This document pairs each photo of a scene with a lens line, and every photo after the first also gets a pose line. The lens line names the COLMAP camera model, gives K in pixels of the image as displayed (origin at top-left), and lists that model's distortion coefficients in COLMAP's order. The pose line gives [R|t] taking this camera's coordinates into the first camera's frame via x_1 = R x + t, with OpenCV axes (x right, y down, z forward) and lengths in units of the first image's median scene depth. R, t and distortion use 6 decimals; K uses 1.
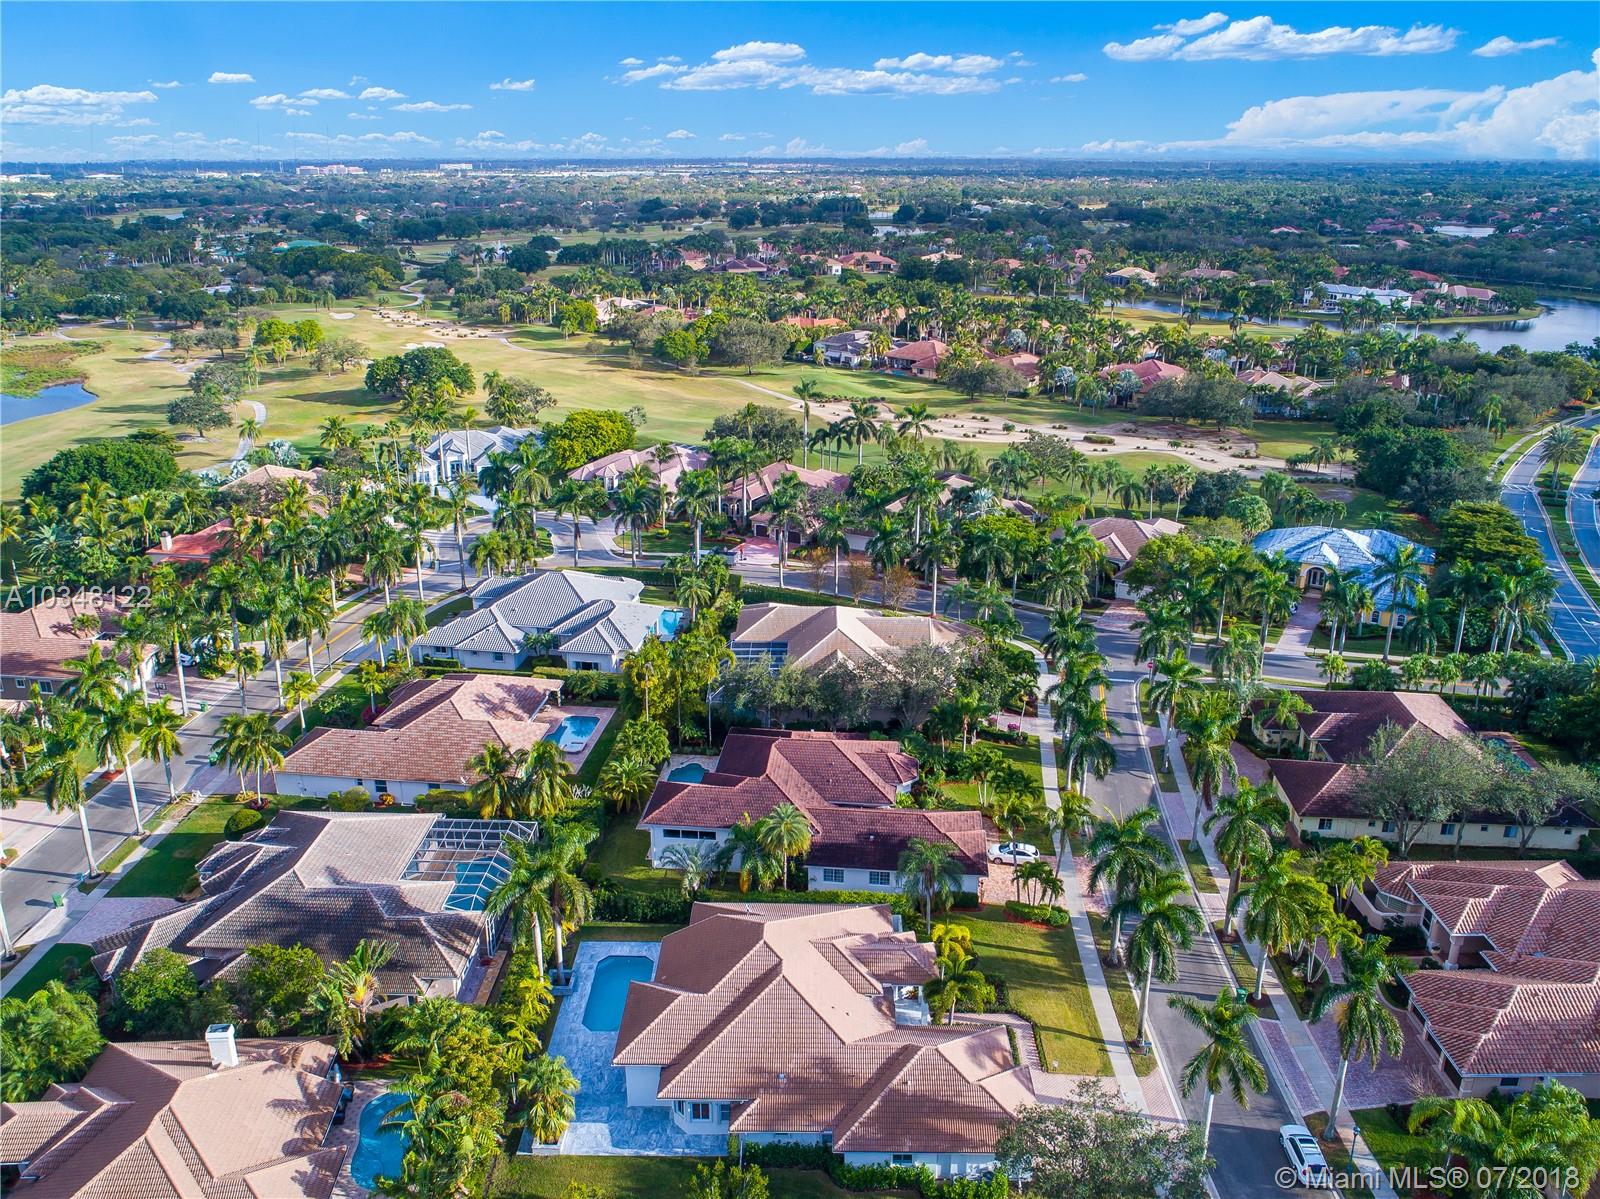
lens RADIAL K [[1293.0, 0, 800.3], [0, 1293.0, 599.4], [0, 0, 1]] dist [-0.113889, -0.002580]
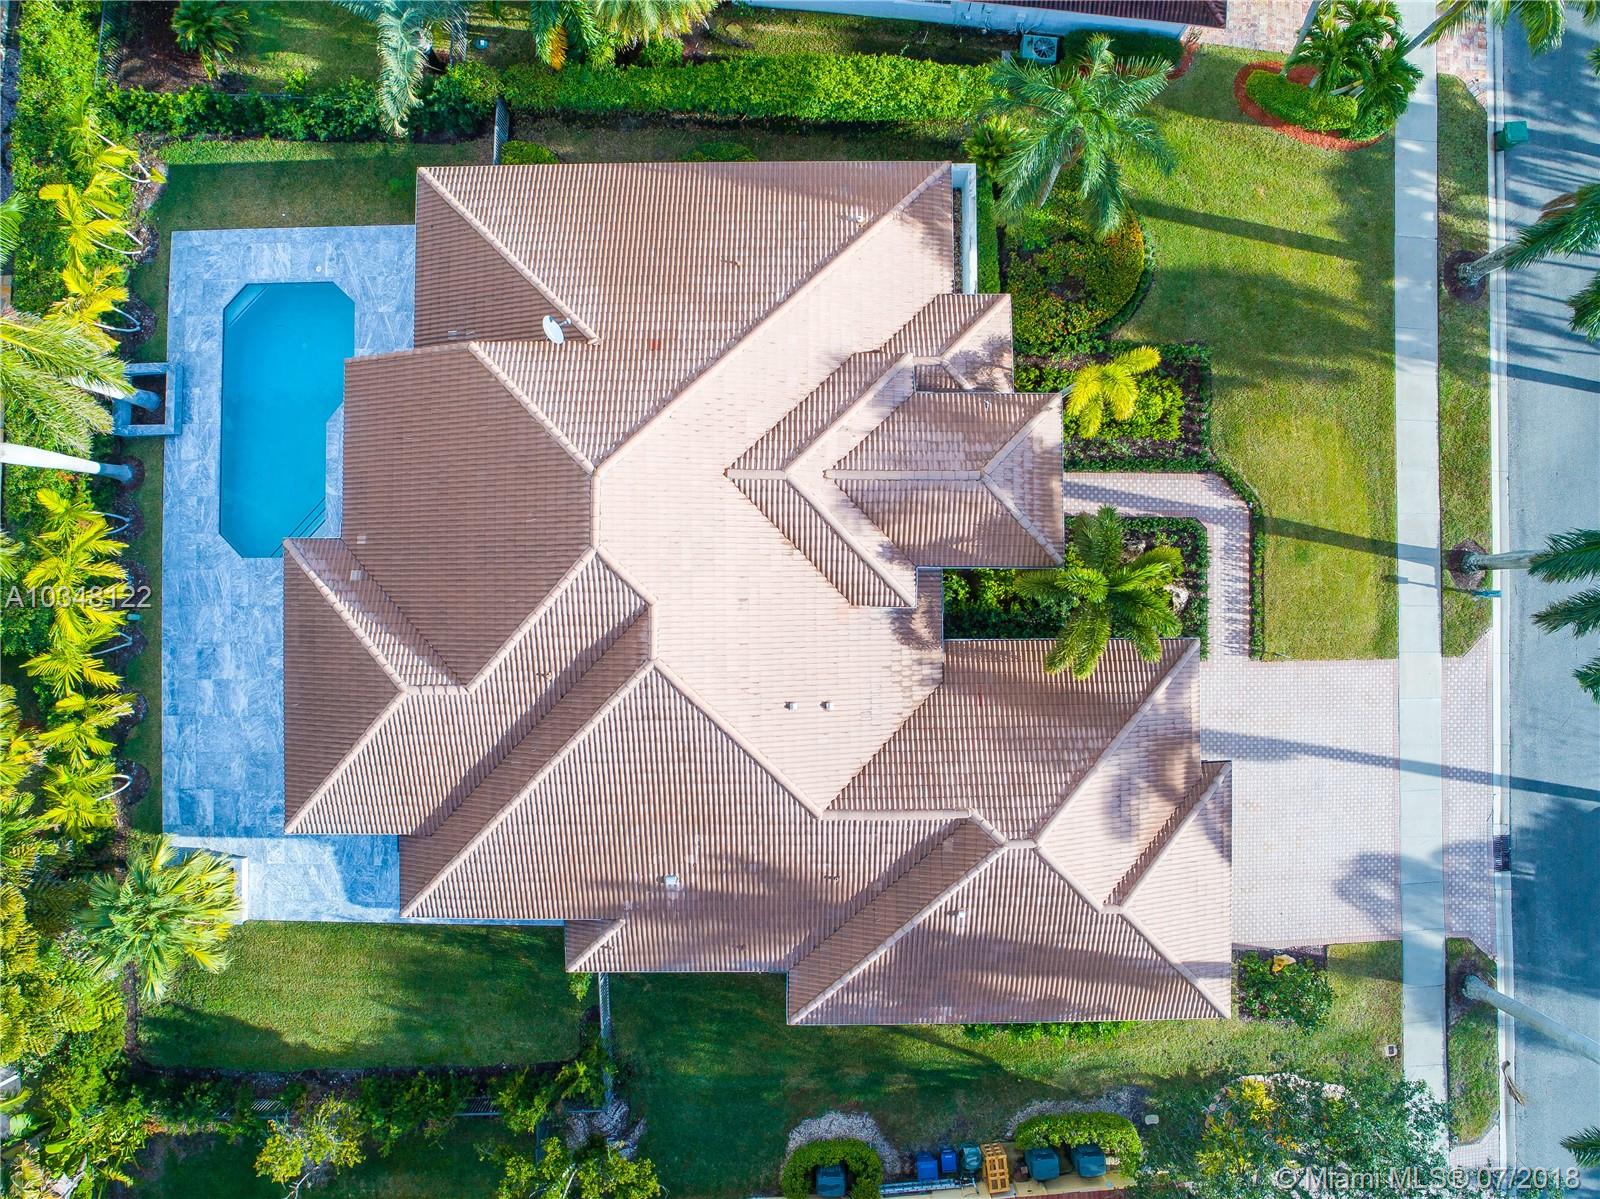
lens RADIAL K [[1293.0, 0, 802.0], [0, 1293.0, 598.8], [0, 0, 1]] dist [-0.113889, -0.002580]
pose [[0.999895, -0.014087, 0.003257, 0.027662], [0.001972, 0.356033, 0.934471, -0.065554], [-0.014324, -0.934367, 0.356023, 0.853973]]
